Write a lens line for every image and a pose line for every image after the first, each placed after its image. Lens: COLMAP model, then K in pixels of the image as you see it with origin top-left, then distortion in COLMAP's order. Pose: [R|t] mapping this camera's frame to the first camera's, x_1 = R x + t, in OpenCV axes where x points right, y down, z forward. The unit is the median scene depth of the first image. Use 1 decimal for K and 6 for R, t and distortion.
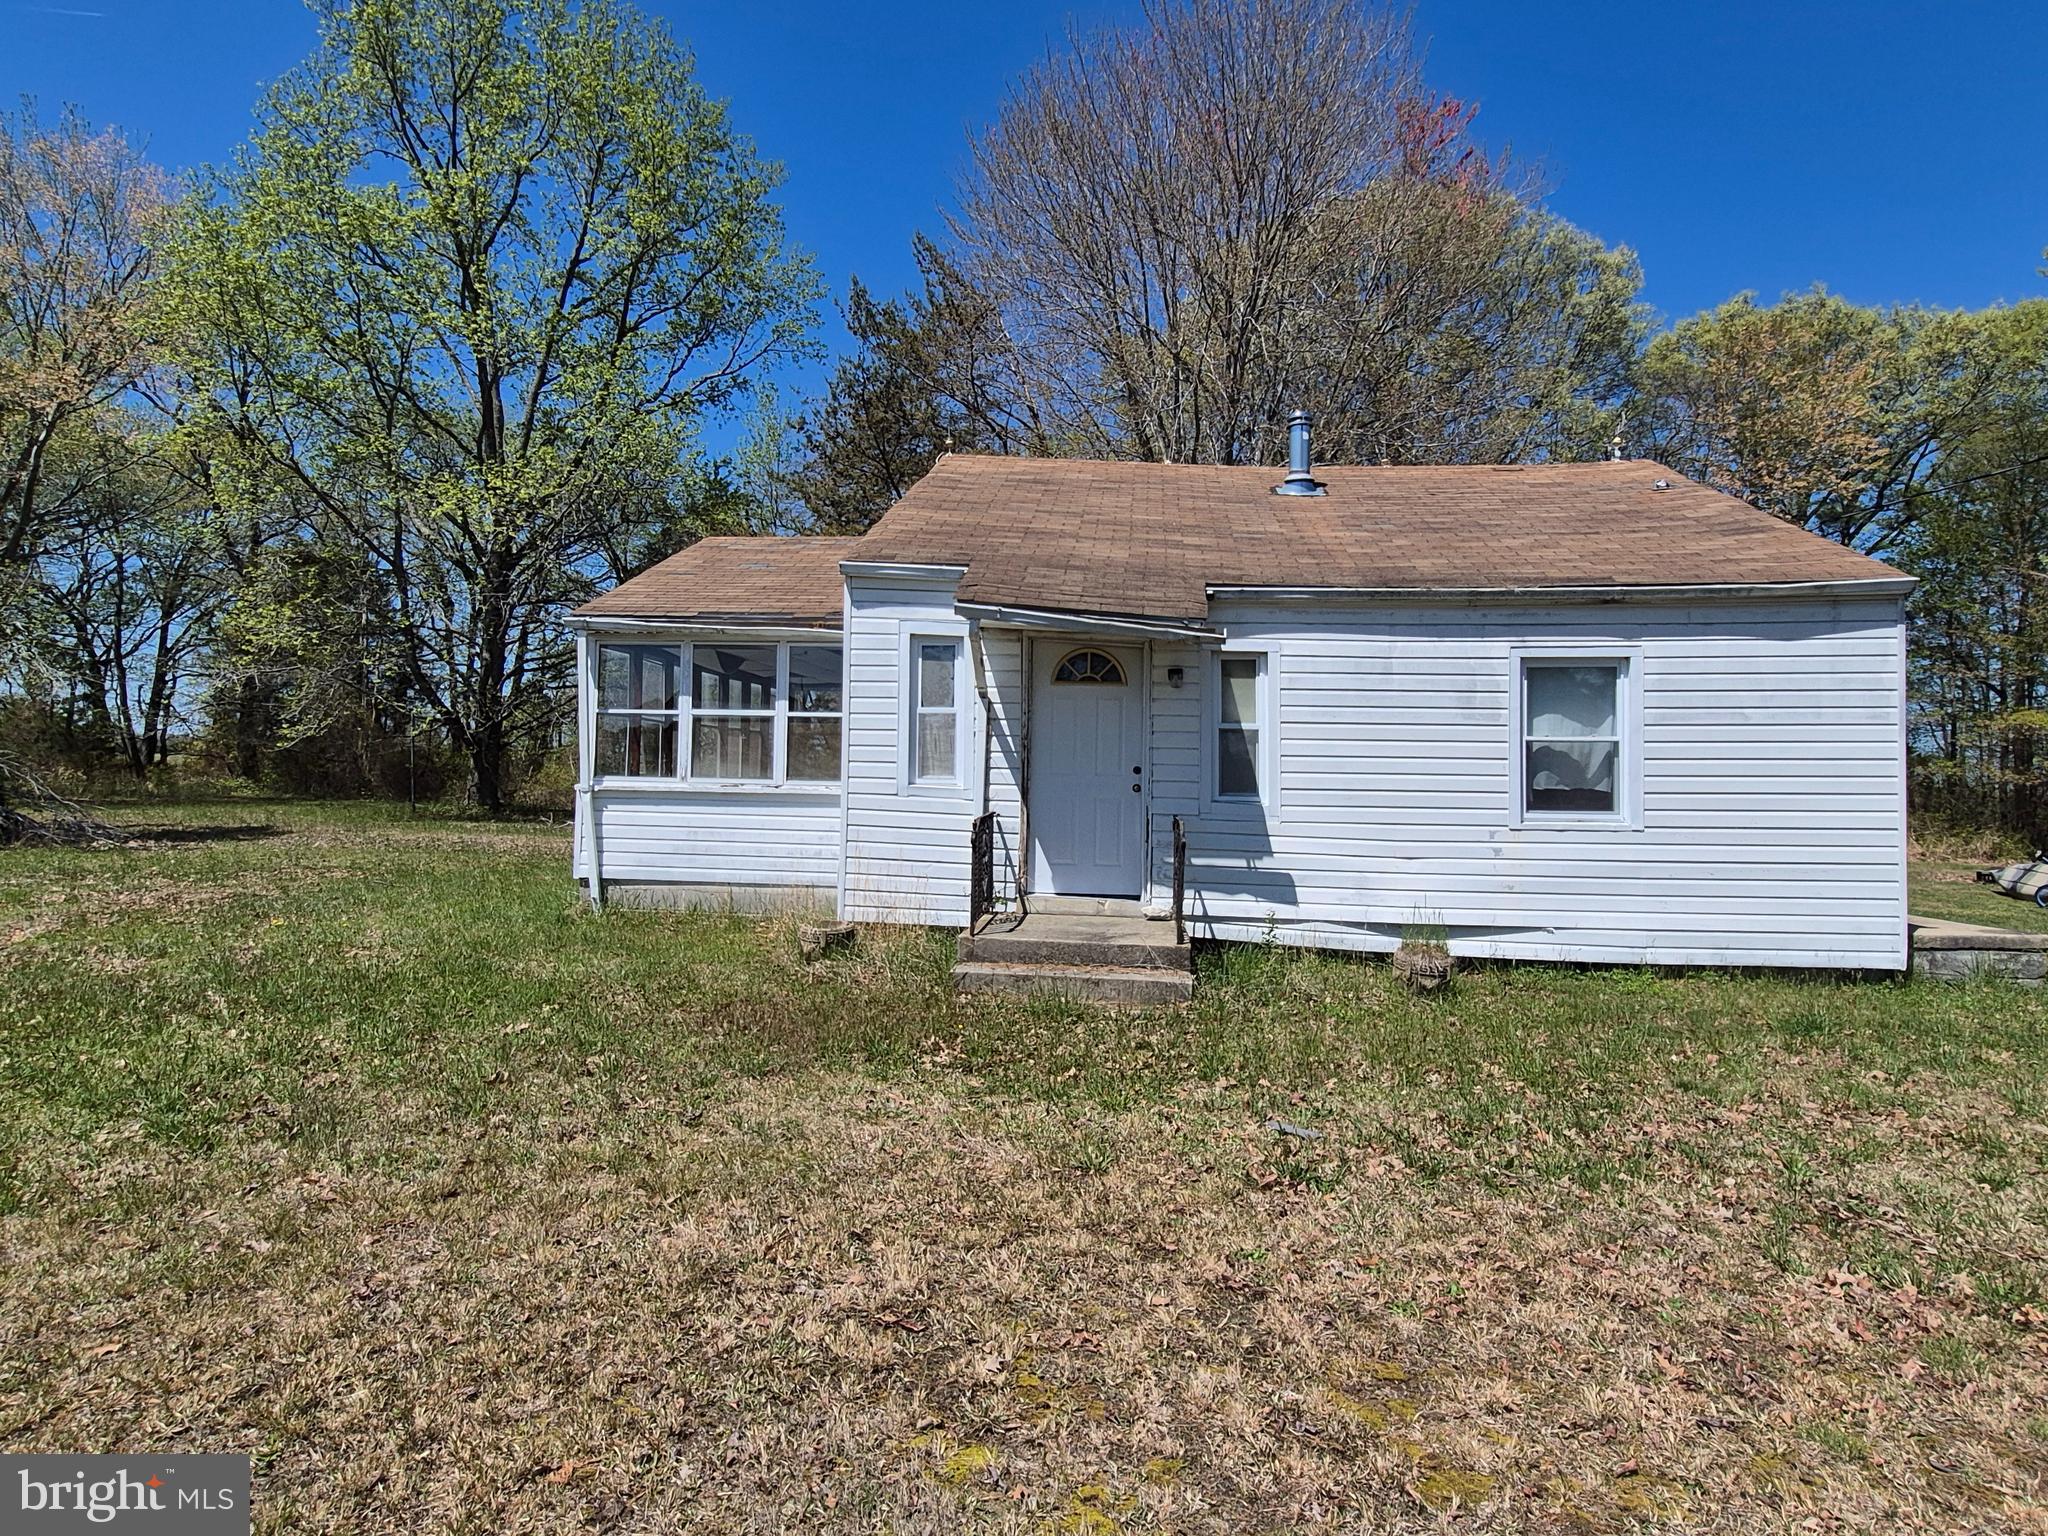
lens RADIAL K [[815.4, 0, 1124.6], [0, 815.4, 761.8], [0, 0, 1]] dist [-0.007261, 0.003586]
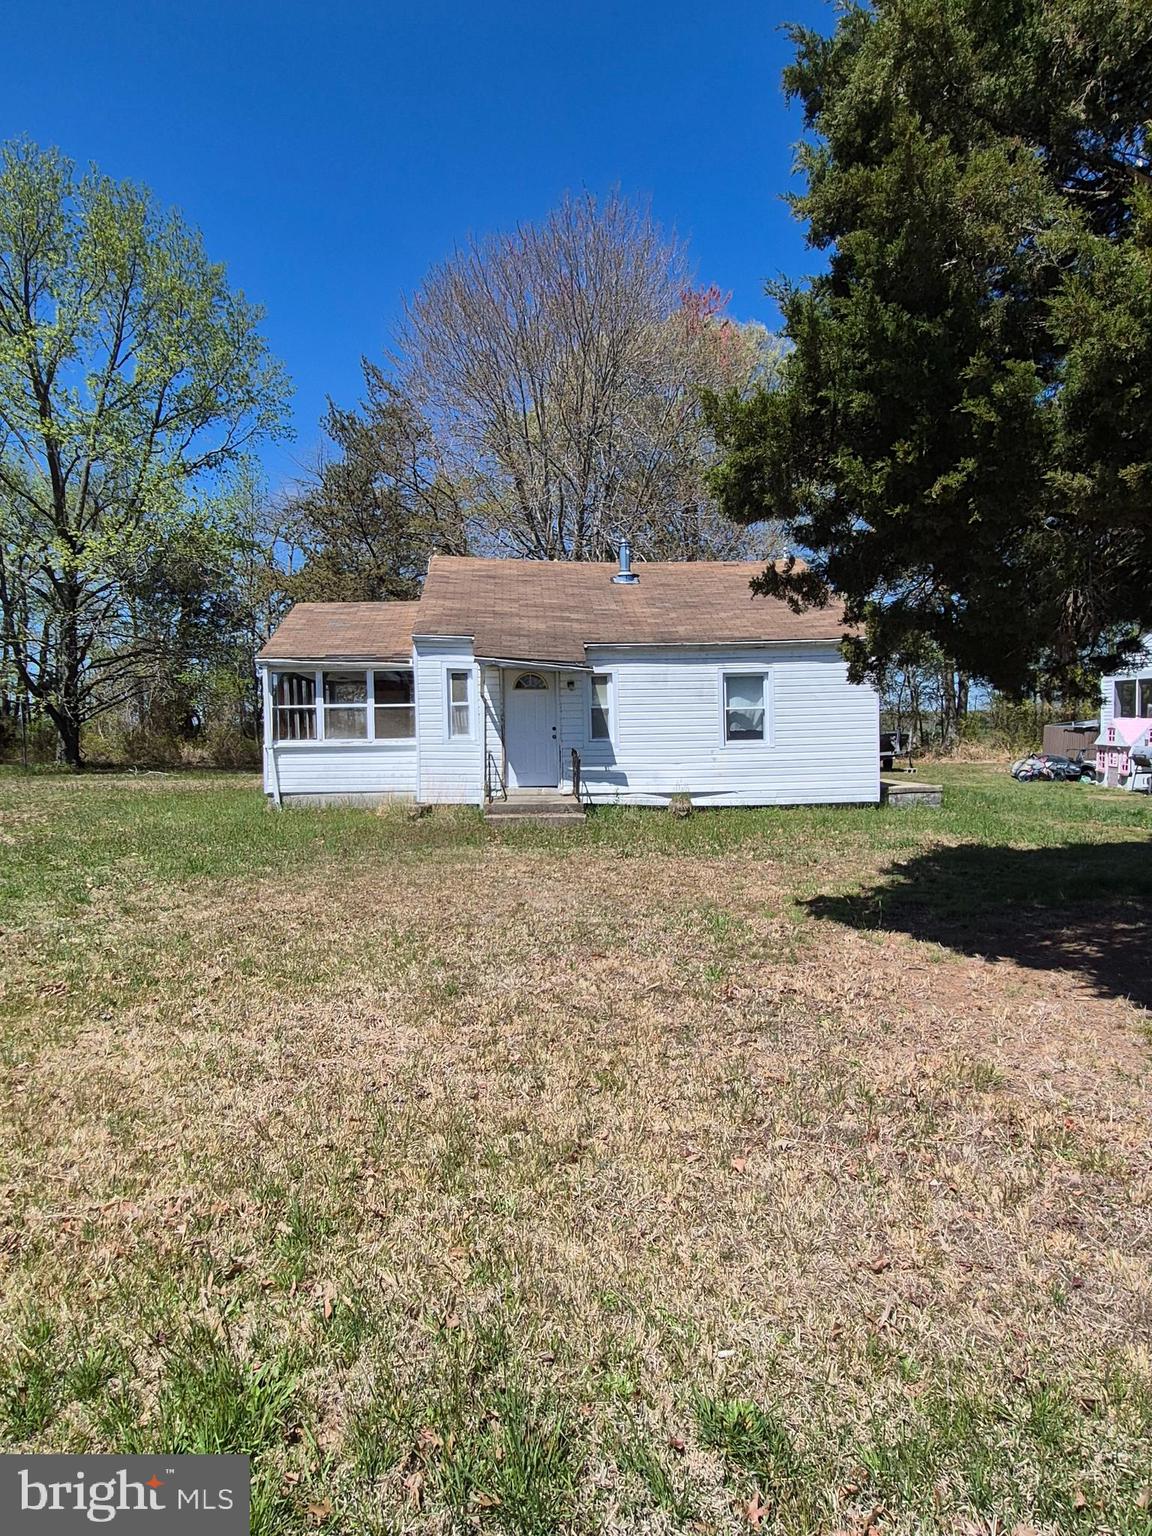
lens RADIAL K [[597.4, 0, 575.9], [0, 597.4, 776.5], [0, 0, 1]] dist [0.018066, -0.010751]
pose [[0.992512, -0.044062, 0.113927, -0.116105], [0.031889, 0.993796, 0.106551, -0.030934], [-0.117915, -0.102120, 0.987759, -0.602240]]
